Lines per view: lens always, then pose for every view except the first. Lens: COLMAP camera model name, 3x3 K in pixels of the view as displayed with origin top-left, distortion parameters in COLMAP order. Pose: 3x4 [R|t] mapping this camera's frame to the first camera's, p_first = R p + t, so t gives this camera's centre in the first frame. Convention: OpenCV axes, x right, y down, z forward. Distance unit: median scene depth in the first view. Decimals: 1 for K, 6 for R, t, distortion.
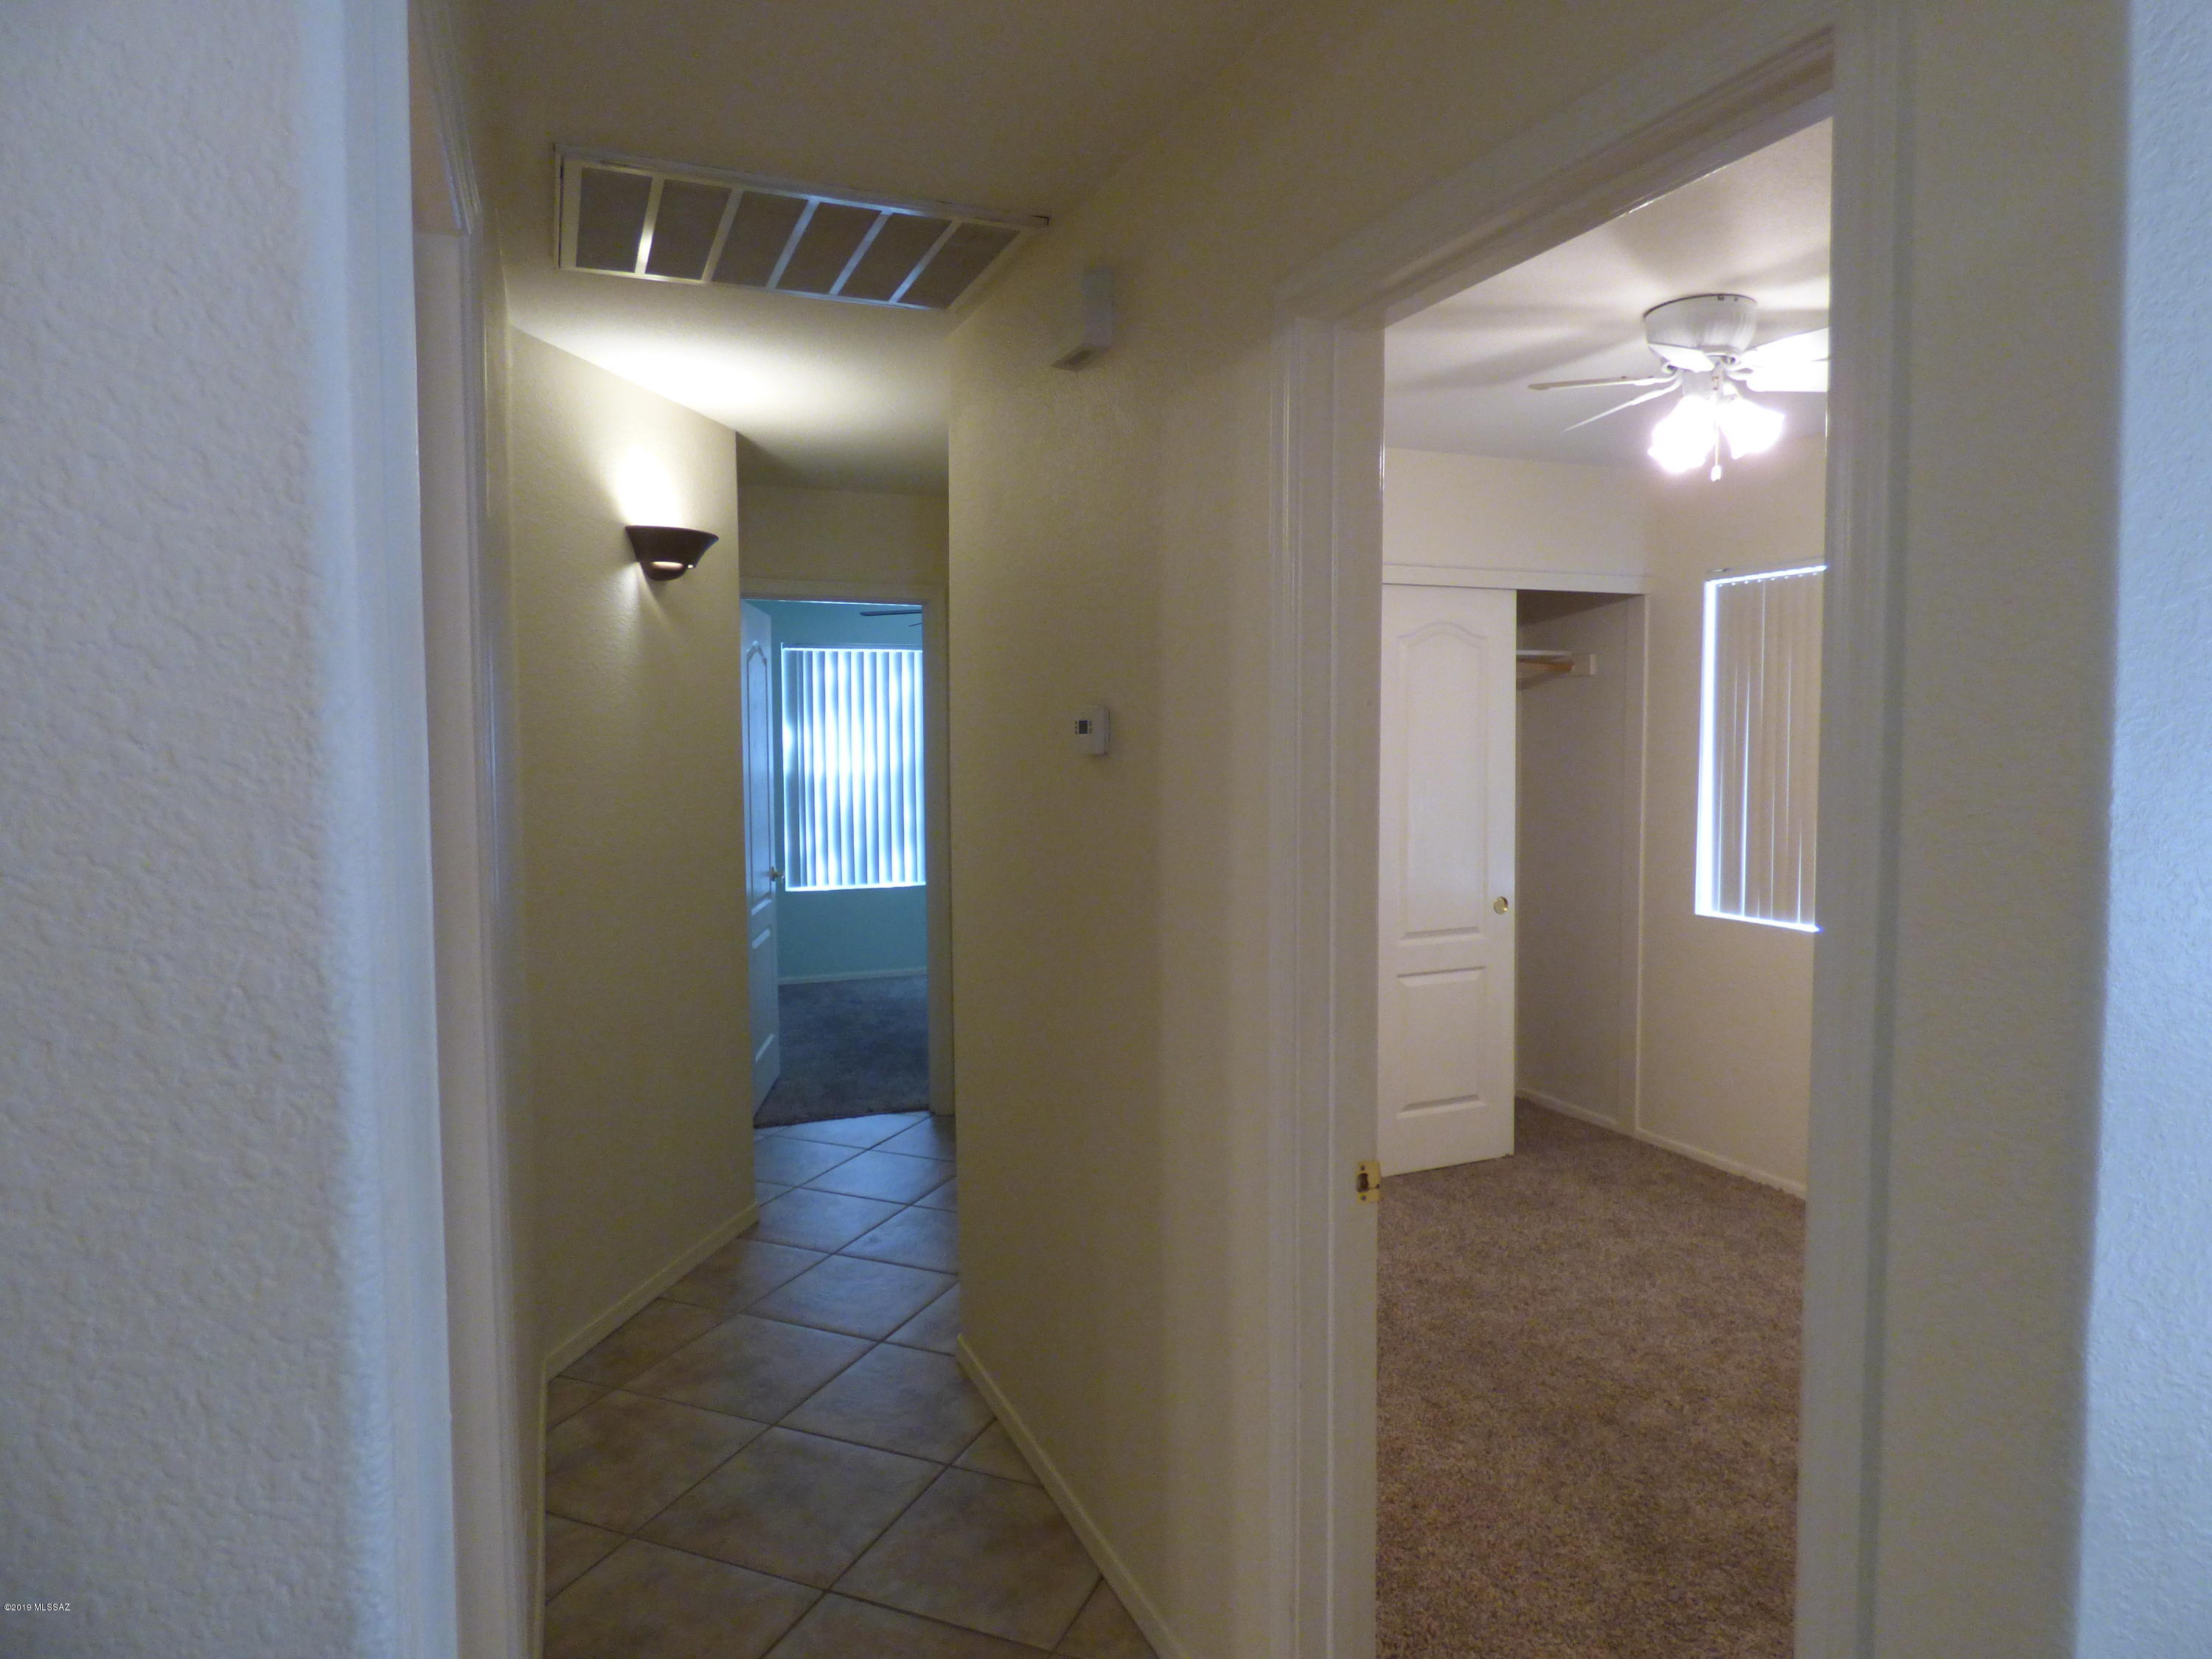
lens RADIAL K [[1325.5, 0, 1106.0], [0, 1325.5, 829.5], [0, 0, 1]] dist [-0.025395, -0.000655]
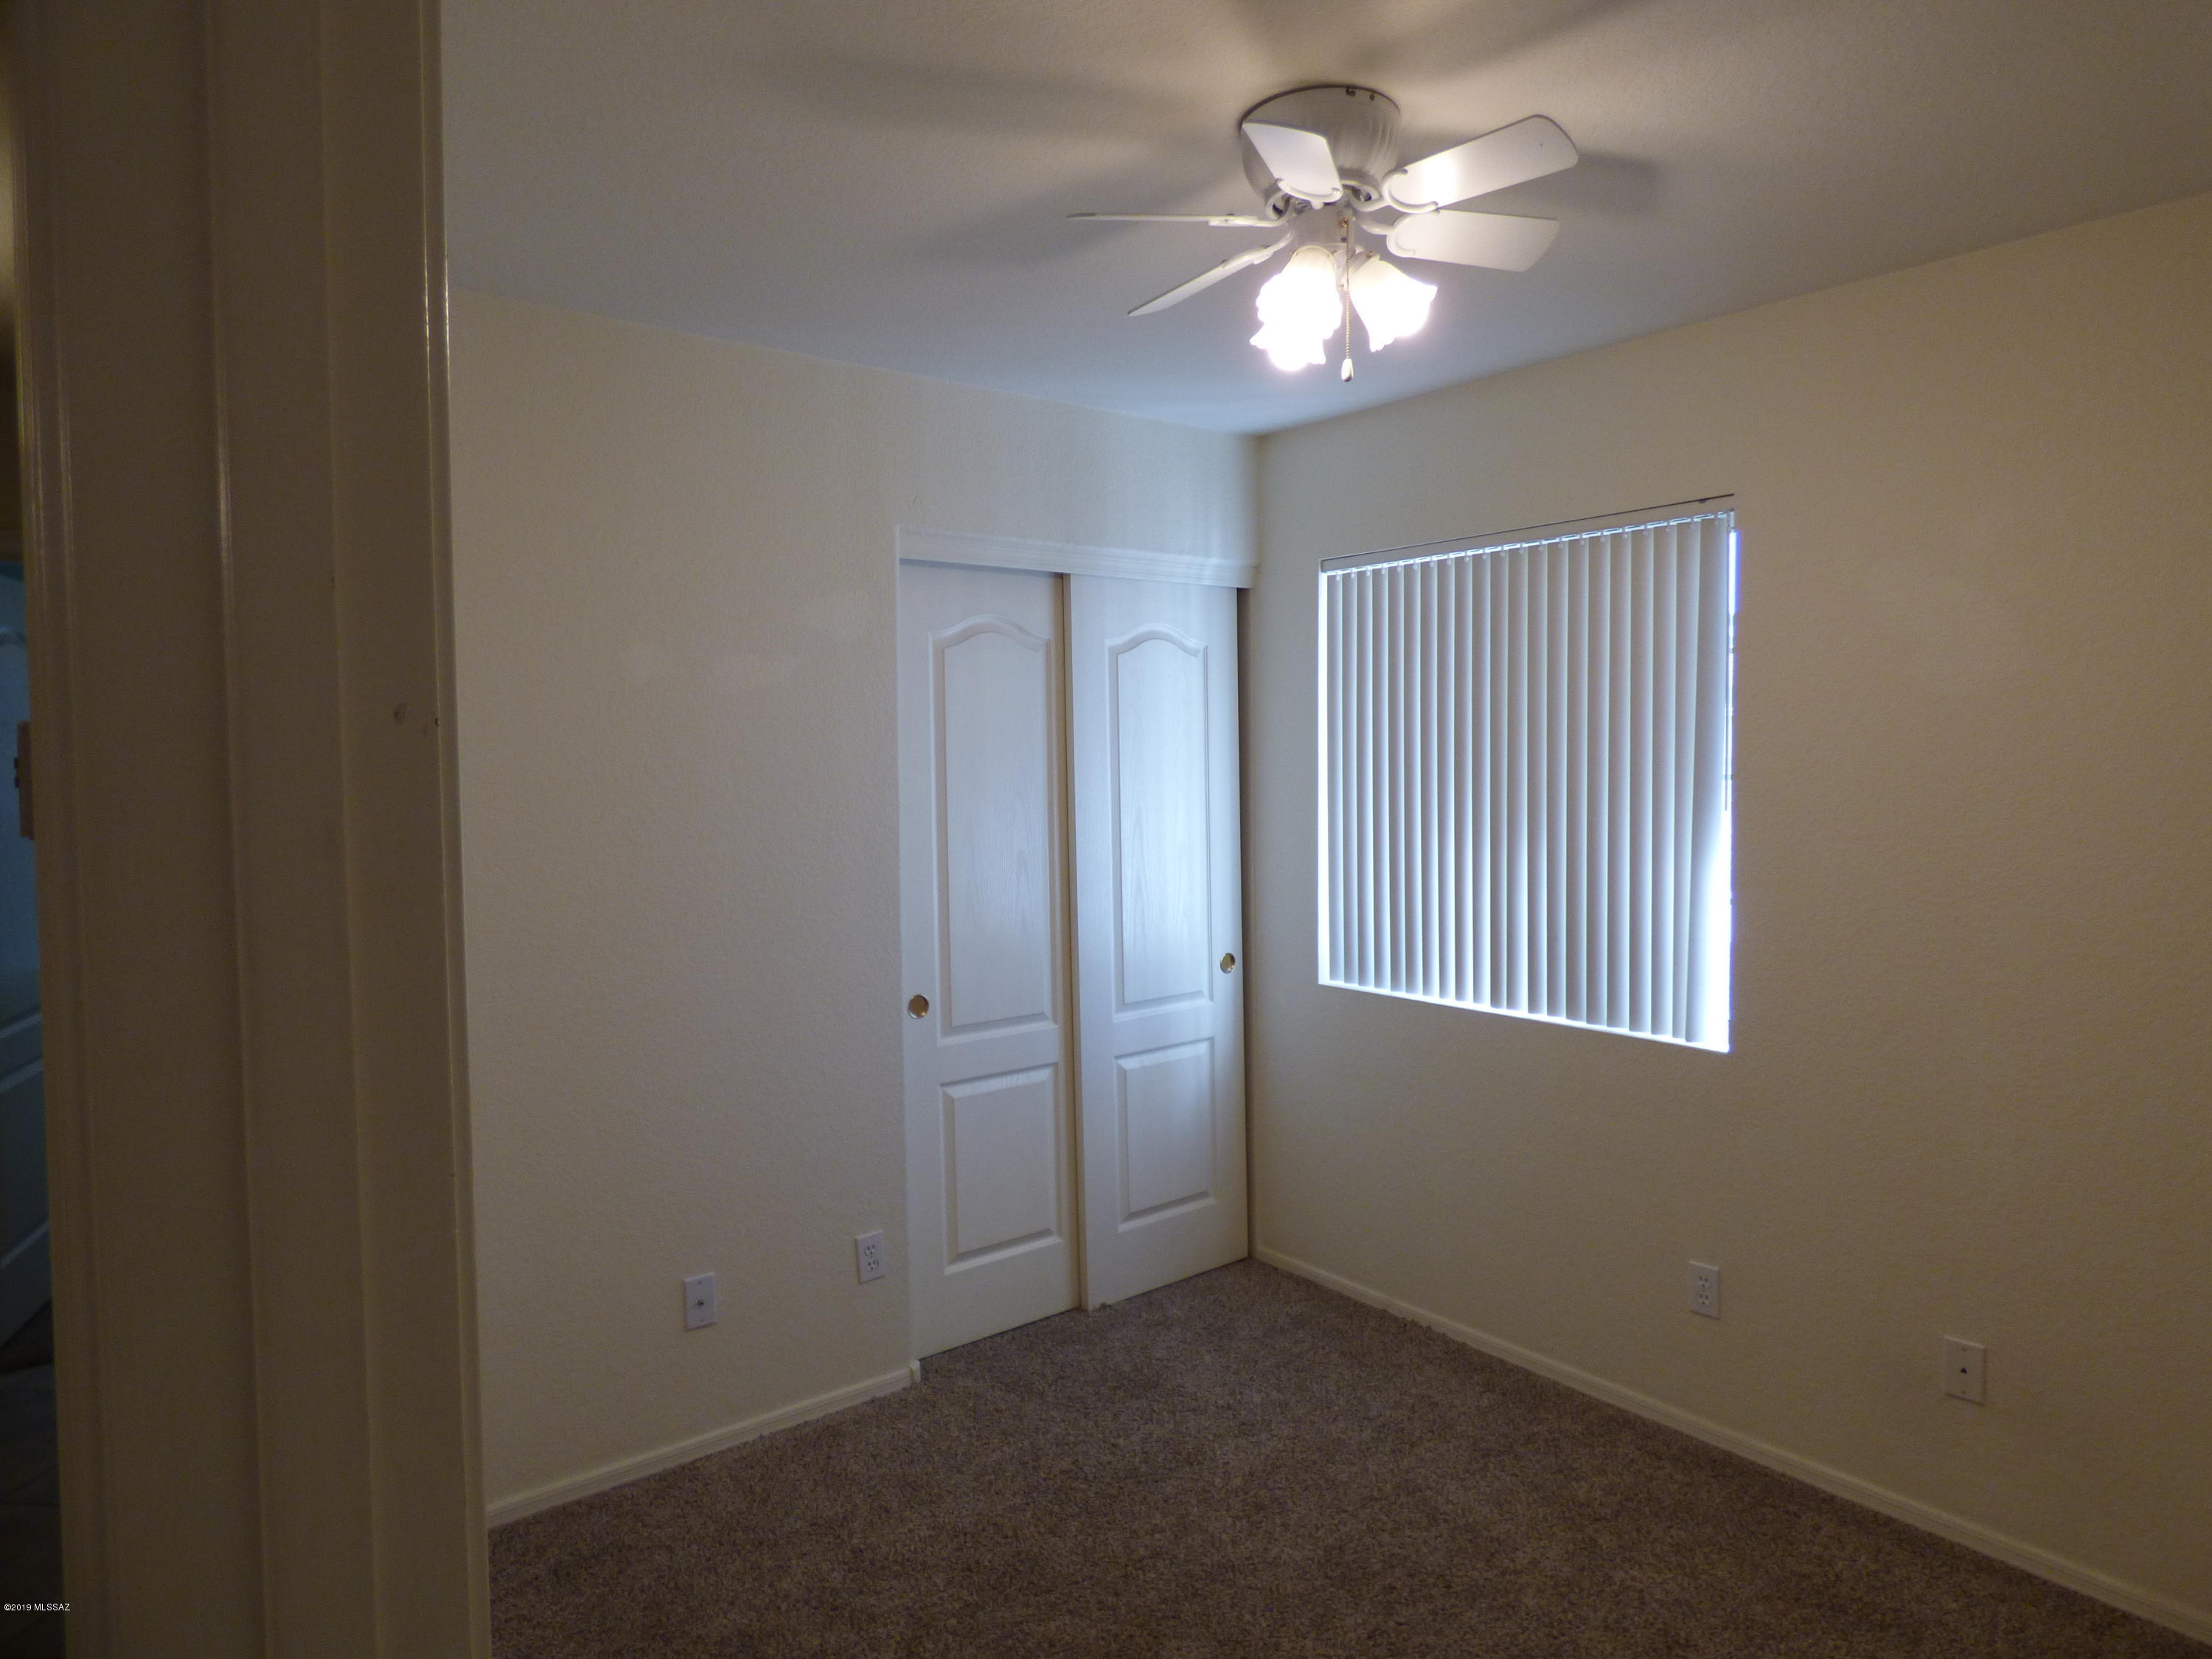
lens RADIAL K [[1348.3, 0, 1087.4], [0, 1348.3, 825.6], [0, 0, 1]] dist [0.002083, -0.000842]
pose [[0.965841, -0.021475, 0.258246, 0.127368], [0.024843, 0.999643, -0.009788, -0.036015], [-0.257943, 0.015869, 0.966030, 0.306107]]
